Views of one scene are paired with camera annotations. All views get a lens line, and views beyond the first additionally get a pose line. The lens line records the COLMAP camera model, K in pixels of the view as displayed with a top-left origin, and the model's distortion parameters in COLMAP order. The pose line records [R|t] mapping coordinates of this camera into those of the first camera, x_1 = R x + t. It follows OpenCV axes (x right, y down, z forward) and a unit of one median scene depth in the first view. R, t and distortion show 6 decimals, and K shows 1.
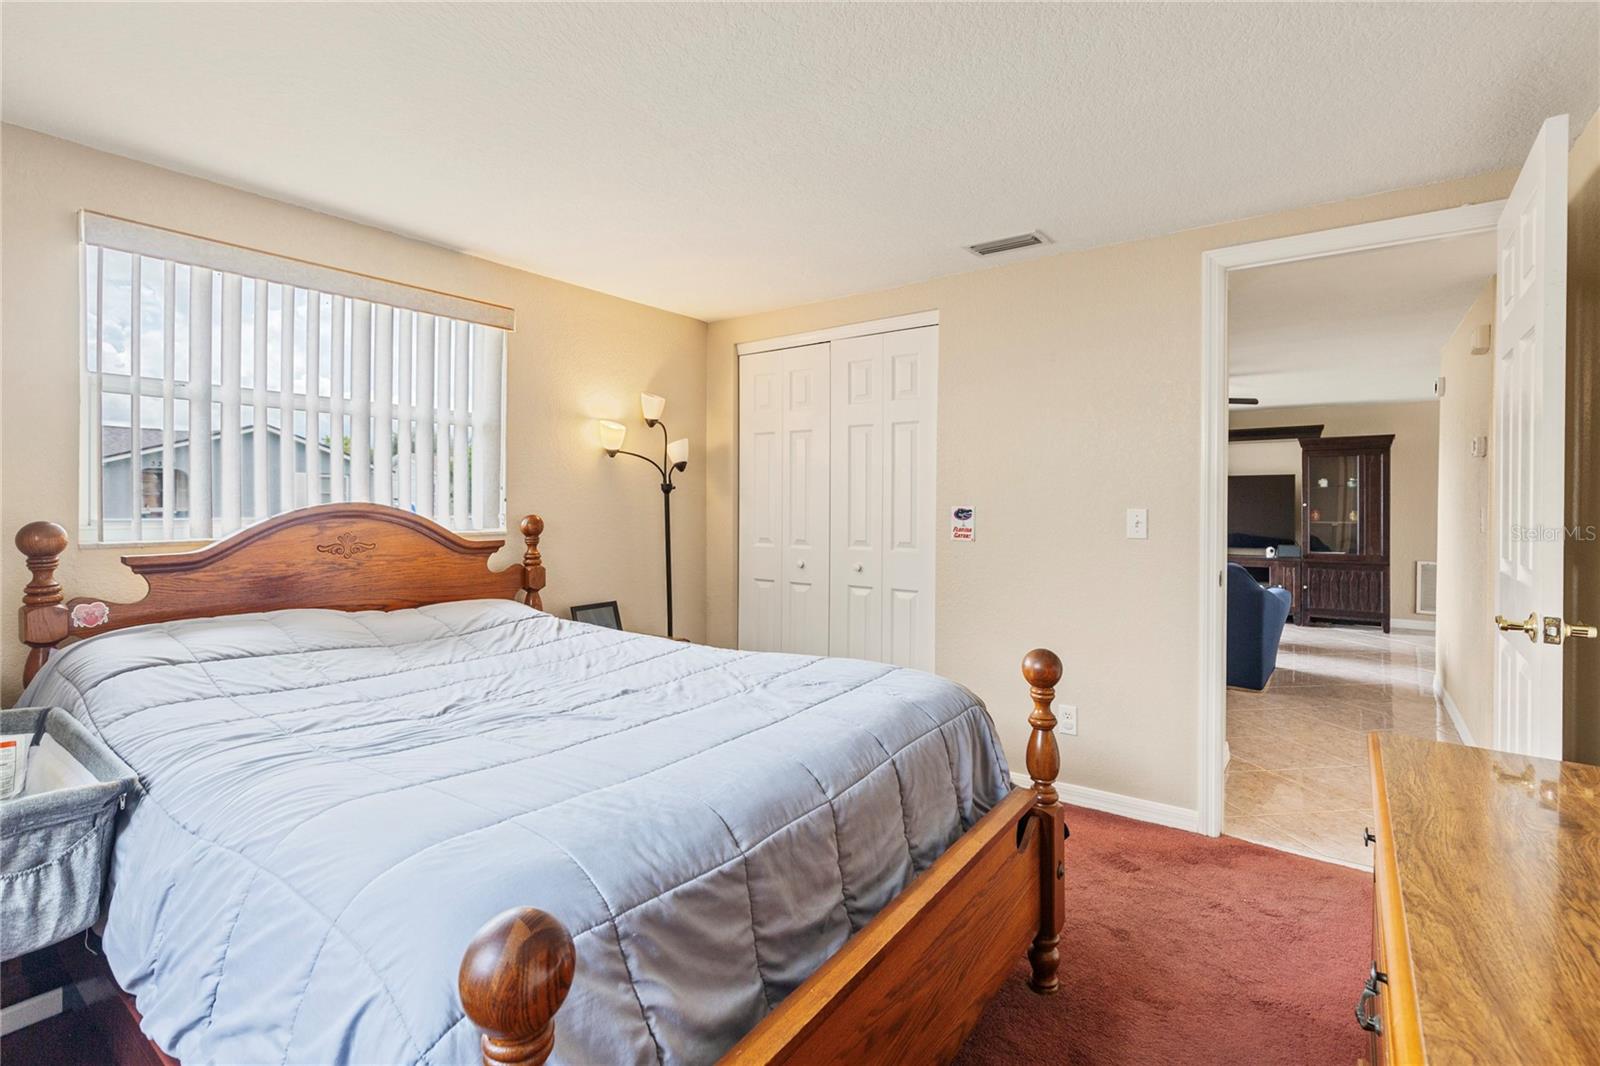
lens RADIAL K [[735.0, 0, 799.6], [0, 735.0, 499.1], [0, 0, 1]] dist [-0.000753, -0.000202]
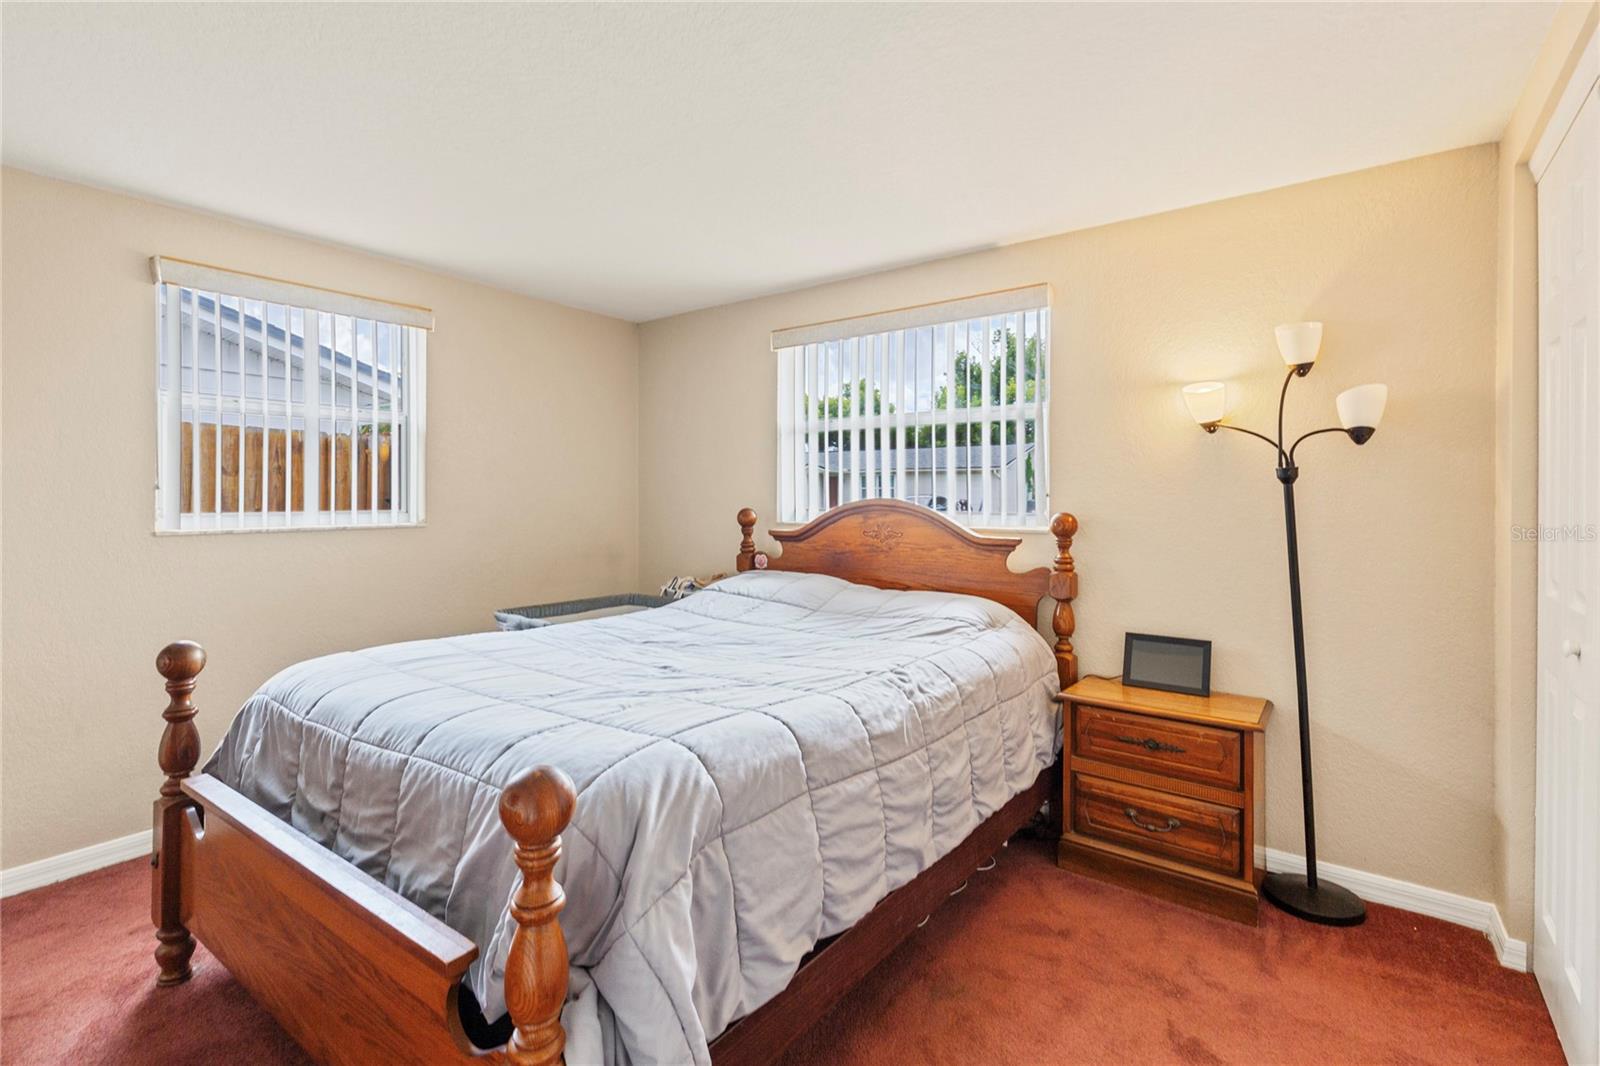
lens RADIAL K [[735.0, 0, 799.6], [0, 735.0, 499.1], [0, 0, 1]] dist [-0.000753, -0.000202]
pose [[-0.021799, 0.004873, -0.999751, 0.619503], [0.006326, 0.999969, 0.004736, -0.000742], [0.999742, -0.006221, -0.021829, 0.865230]]
